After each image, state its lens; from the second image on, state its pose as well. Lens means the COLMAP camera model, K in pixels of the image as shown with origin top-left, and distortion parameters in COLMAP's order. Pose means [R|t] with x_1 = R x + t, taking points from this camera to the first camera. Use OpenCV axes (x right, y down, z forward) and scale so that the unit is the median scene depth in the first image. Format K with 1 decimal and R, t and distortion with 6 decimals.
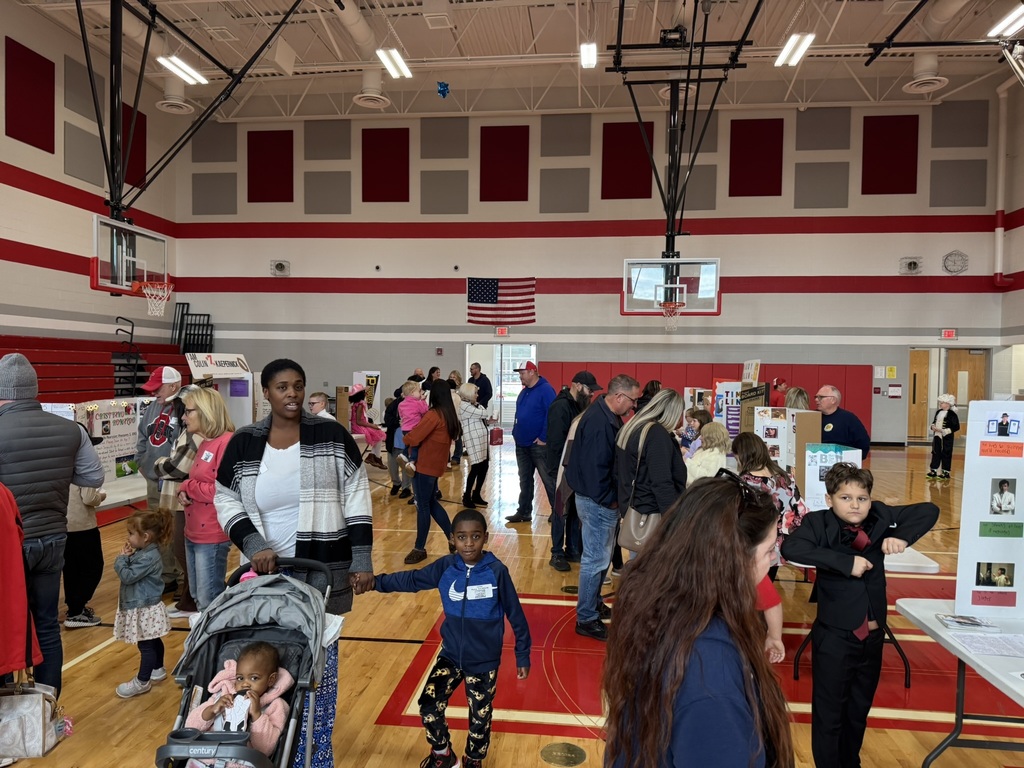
lens RADIAL K [[709.4, 0, 511.1], [0, 709.4, 393.6], [0, 0, 1]] dist [0.059528, -0.059749]
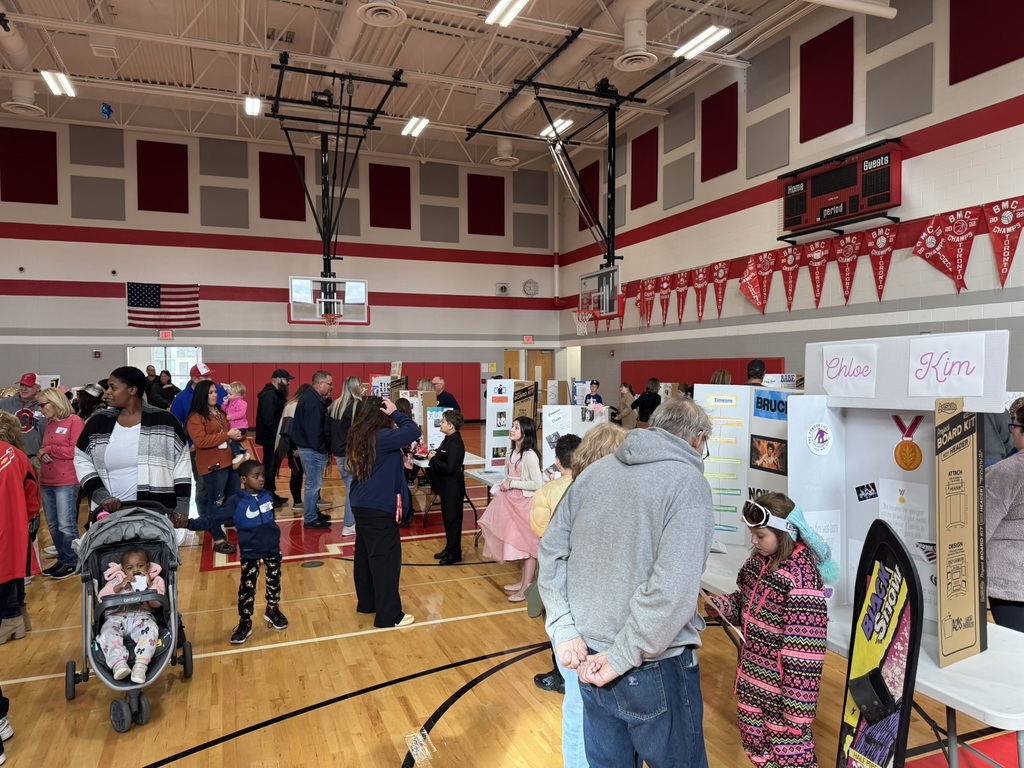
lens RADIAL K [[709.4, 0, 511.1], [0, 709.4, 393.6], [0, 0, 1]] dist [0.059528, -0.059749]
pose [[0.881840, -0.035165, 0.470236, -0.070776], [0.033755, 0.999365, 0.011433, 0.005568], [-0.470339, 0.005790, 0.882467, -0.197065]]
